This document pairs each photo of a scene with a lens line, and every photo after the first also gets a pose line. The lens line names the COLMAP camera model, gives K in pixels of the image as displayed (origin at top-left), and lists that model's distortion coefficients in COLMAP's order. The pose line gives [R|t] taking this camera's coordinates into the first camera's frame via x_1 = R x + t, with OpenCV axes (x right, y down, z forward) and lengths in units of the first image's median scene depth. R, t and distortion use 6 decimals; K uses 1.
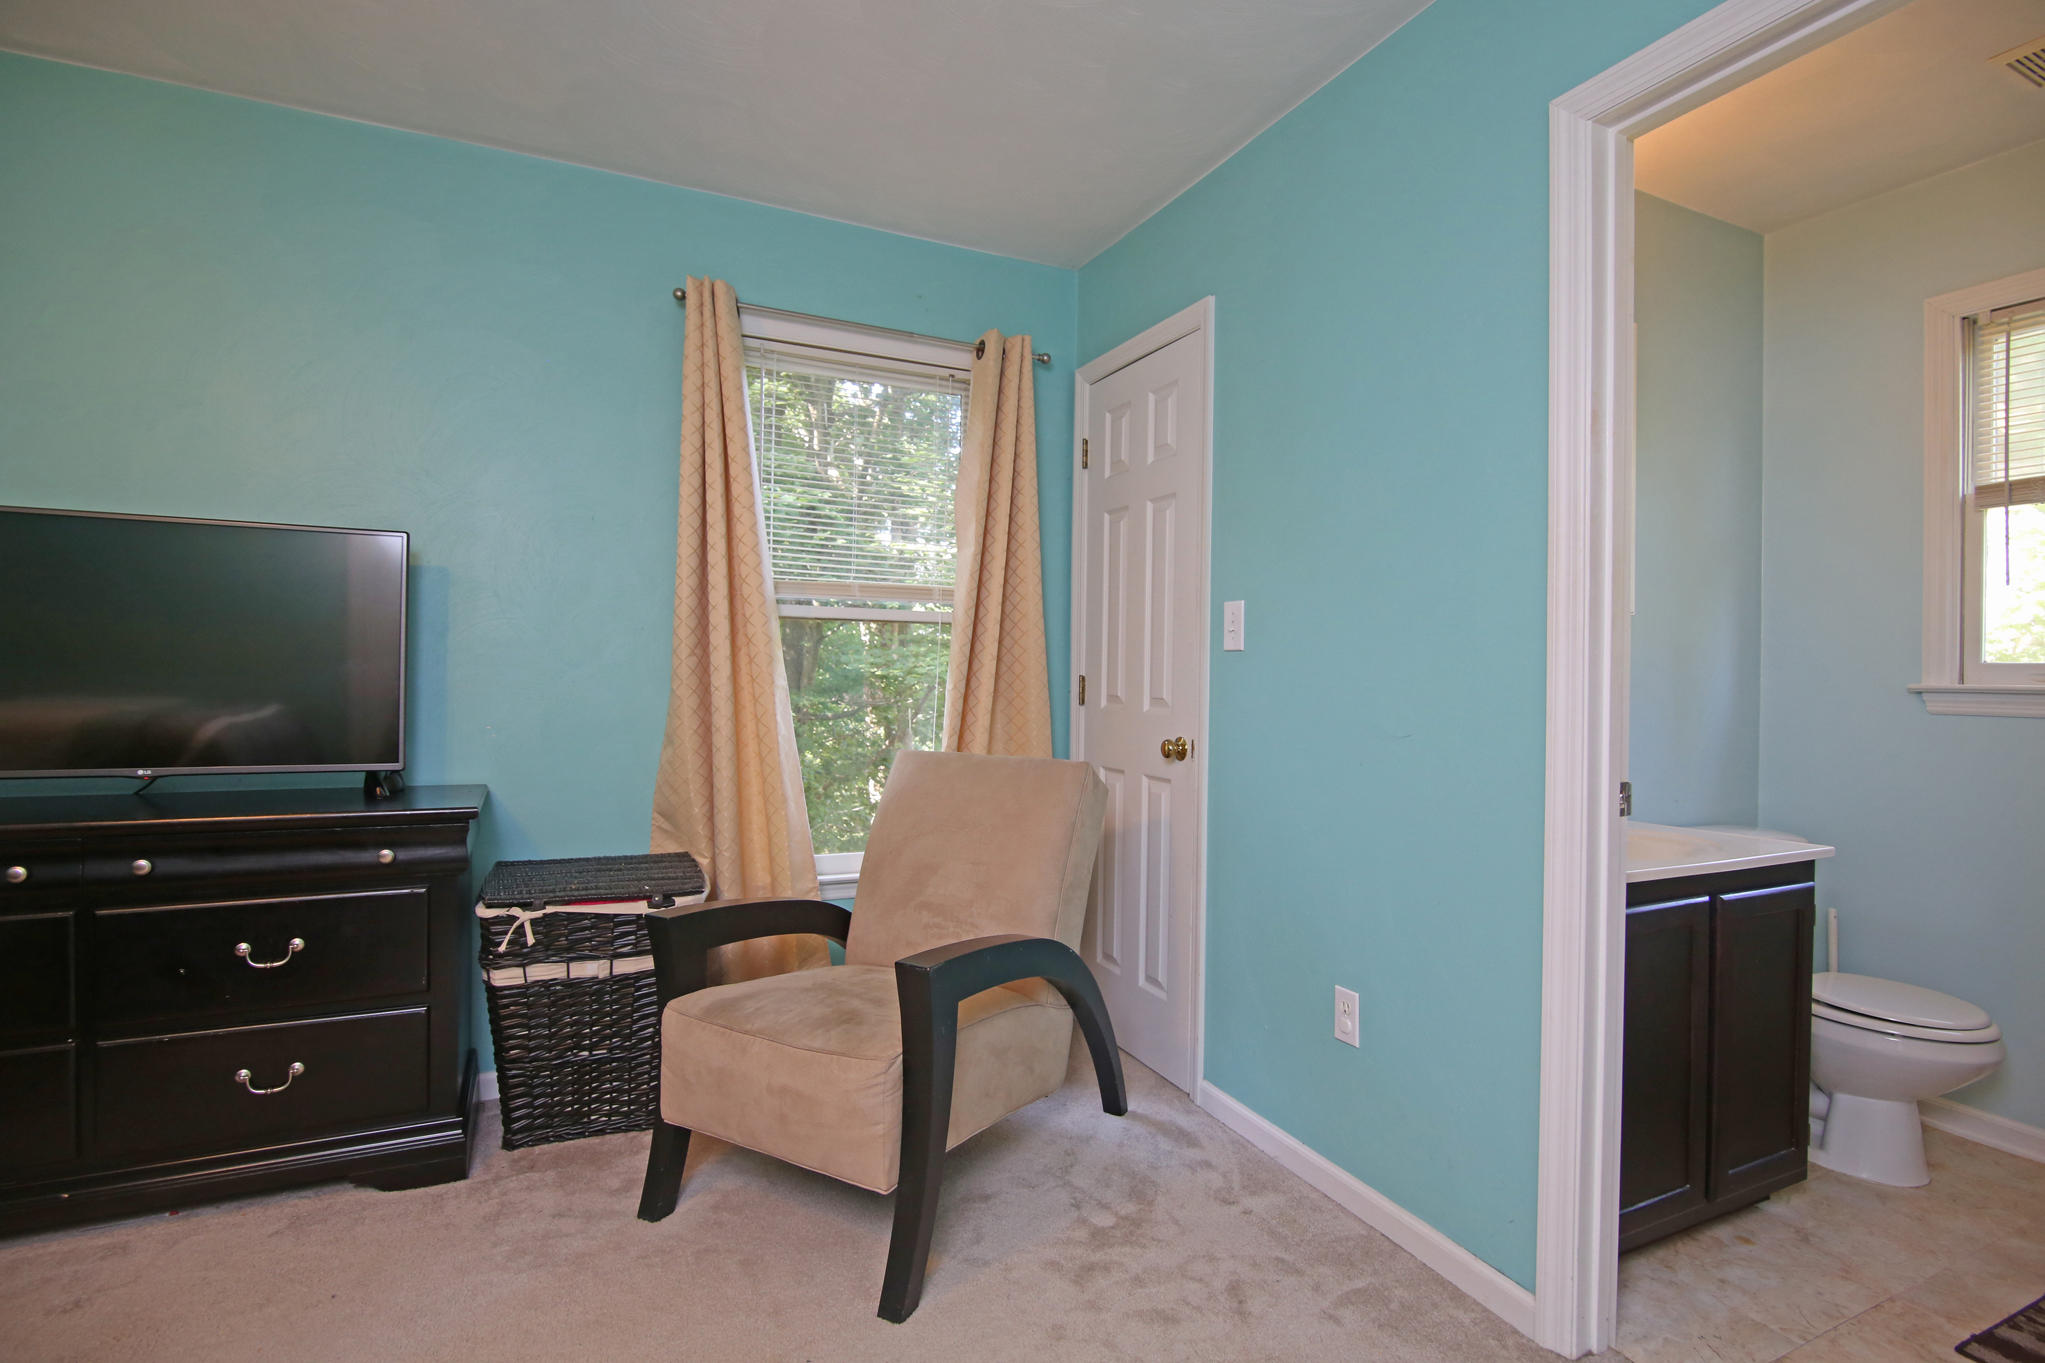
lens RADIAL K [[987.8, 0, 1026.1], [0, 987.8, 677.8], [0, 0, 1]] dist [-0.018431, -0.000430]
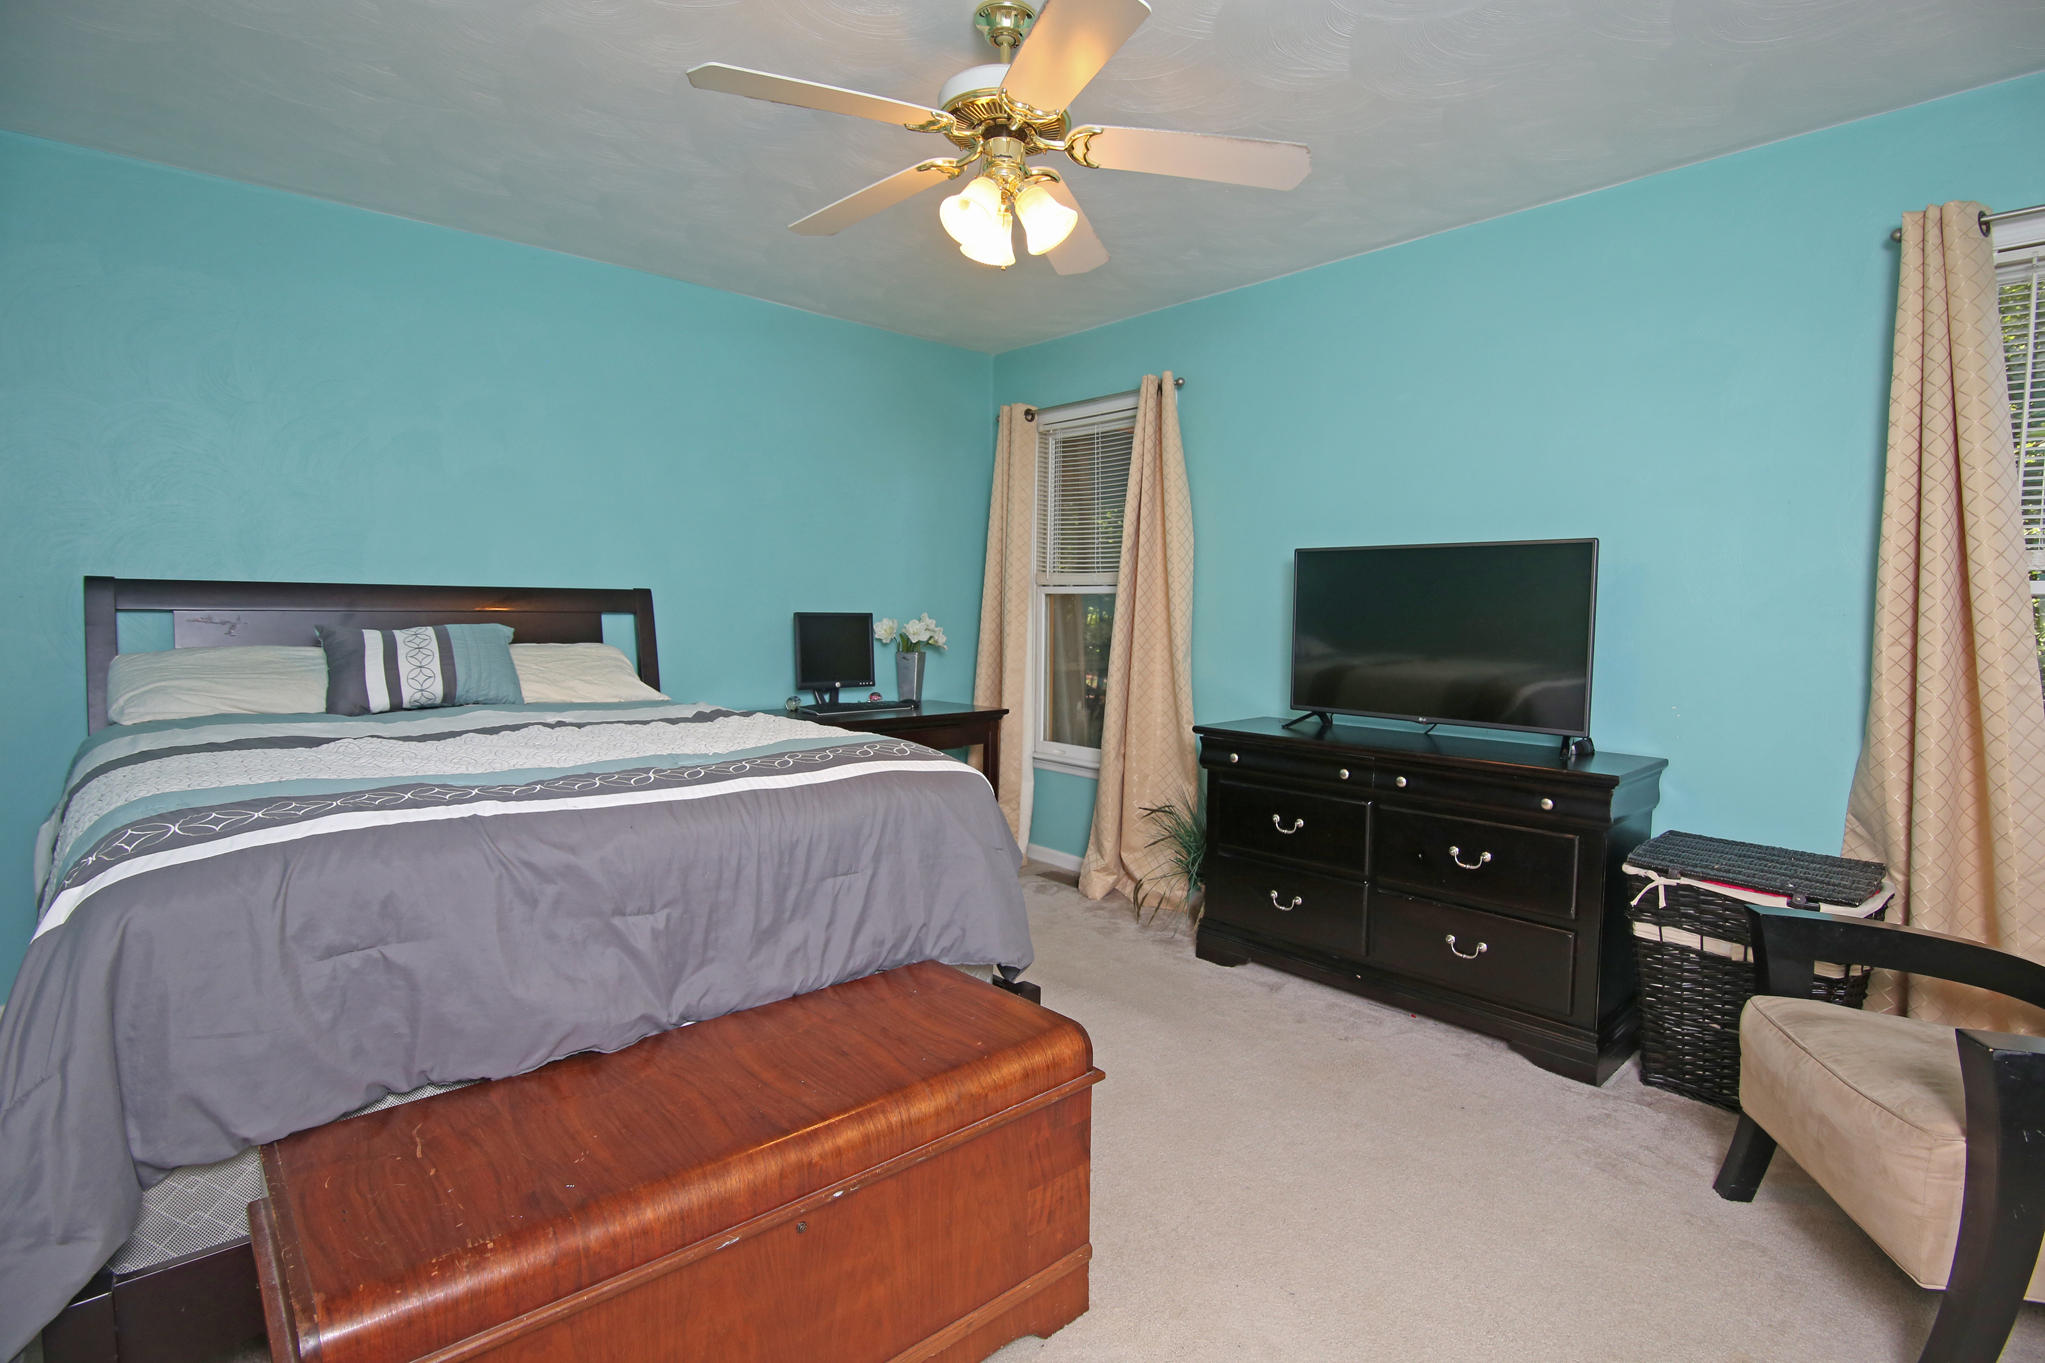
lens RADIAL K [[987.8, 0, 1021.3], [0, 987.8, 674.7], [0, 0, 1]] dist [-0.018431, -0.000430]
pose [[0.277632, 0.049301, -0.959422, 0.338757], [-0.011526, 0.998781, 0.047988, -0.034565], [0.960618, -0.002265, 0.277862, 0.000610]]
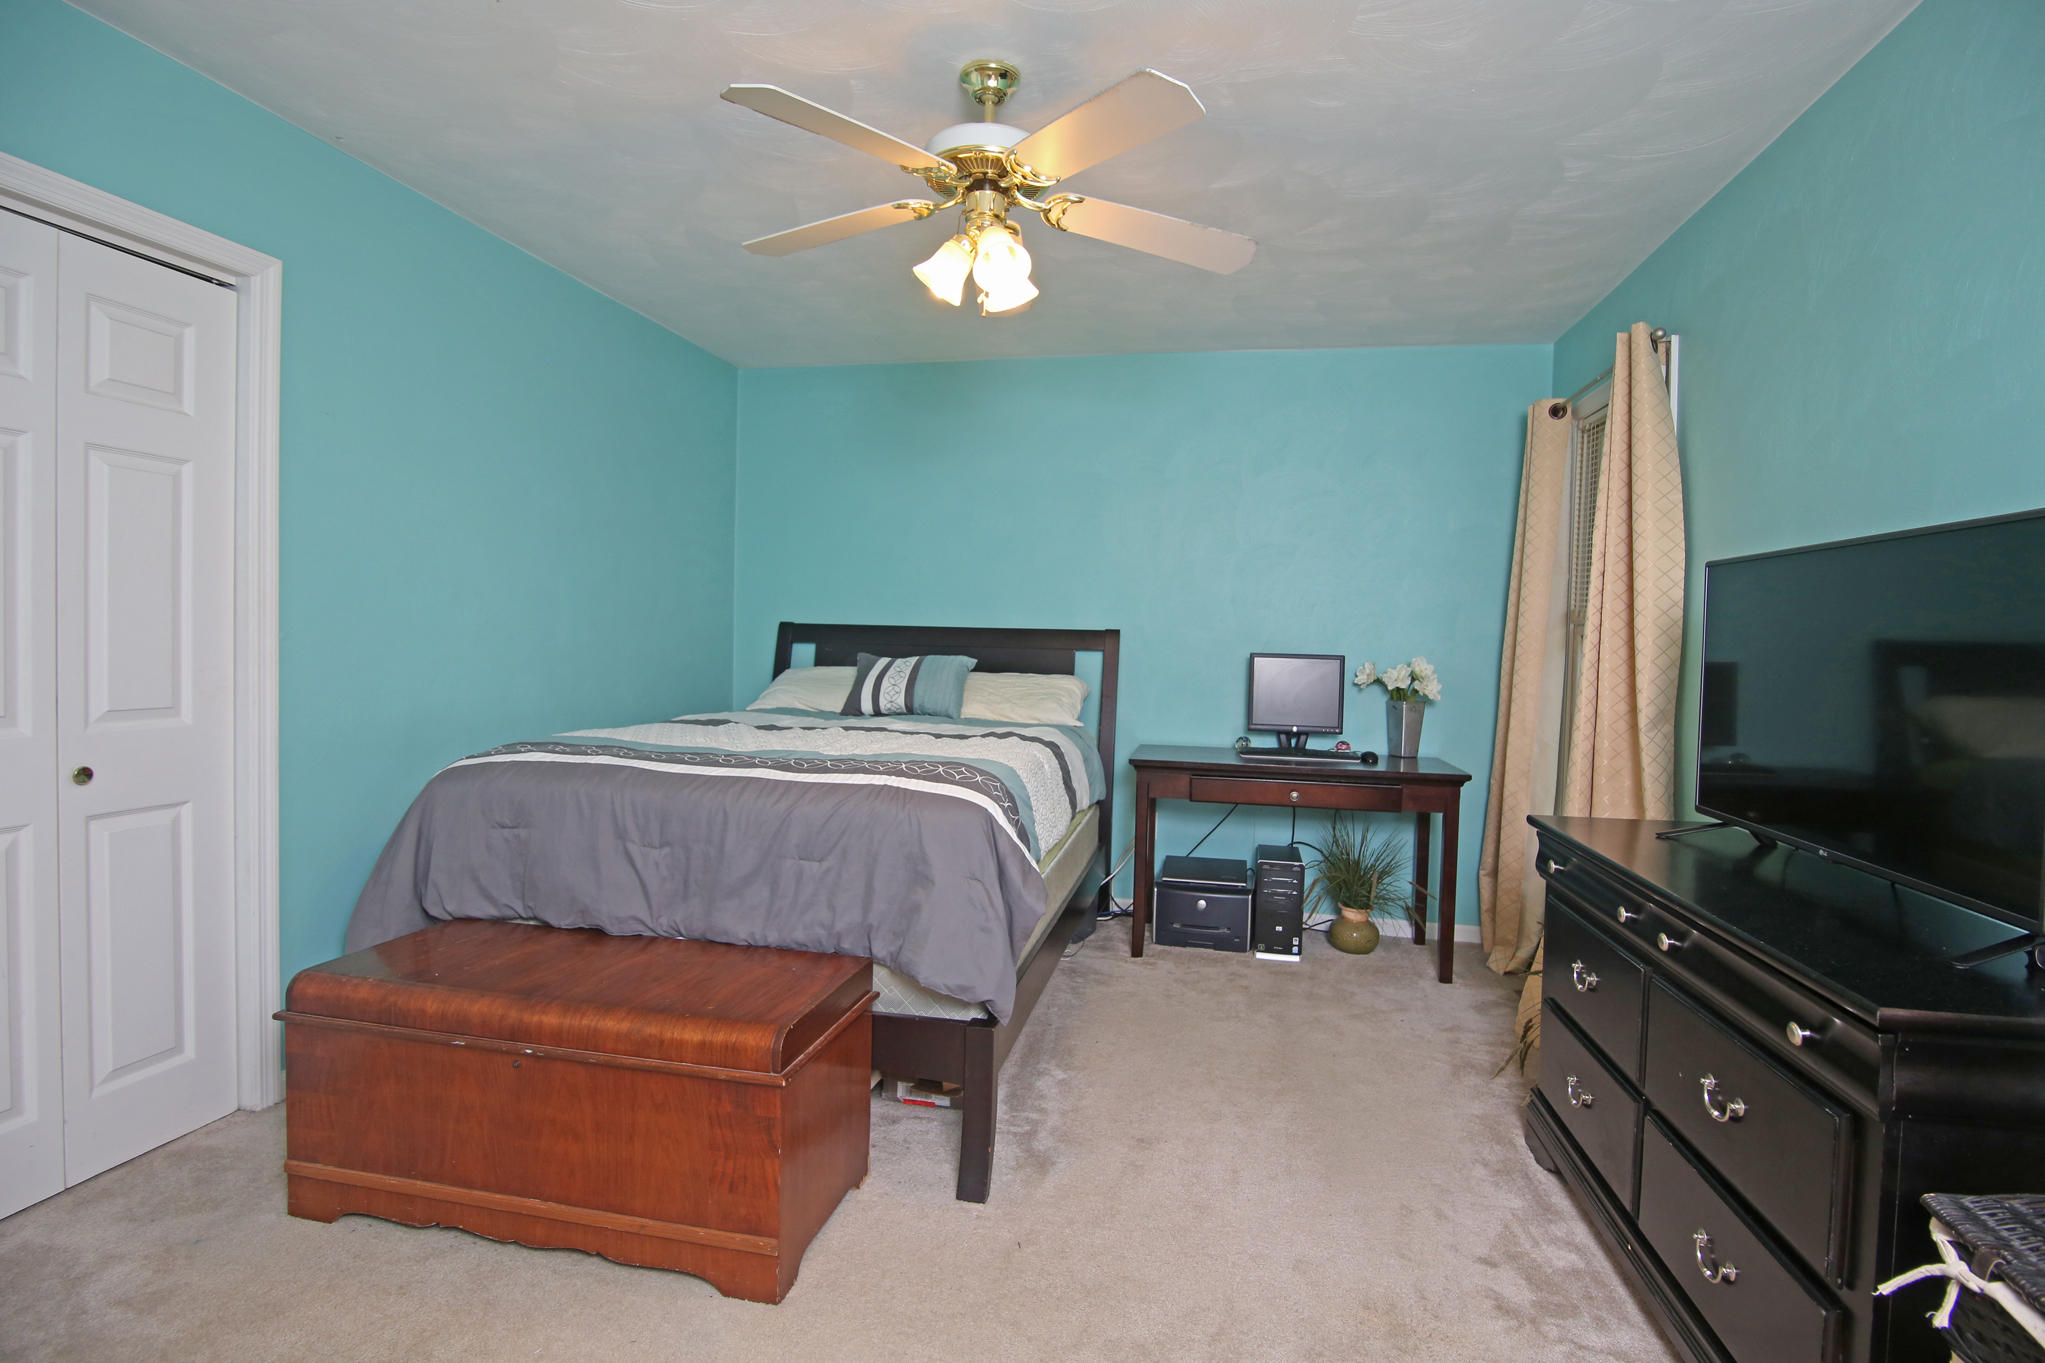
lens RADIAL K [[987.8, 0, 1068.6], [0, 987.8, 679.9], [0, 0, 1]] dist [-0.018431, -0.000430]
pose [[-0.602750, -0.000546, -0.797930, 0.135383], [-0.037544, 0.998912, 0.027676, -0.045049], [0.797046, 0.046639, -0.602115, 0.924024]]
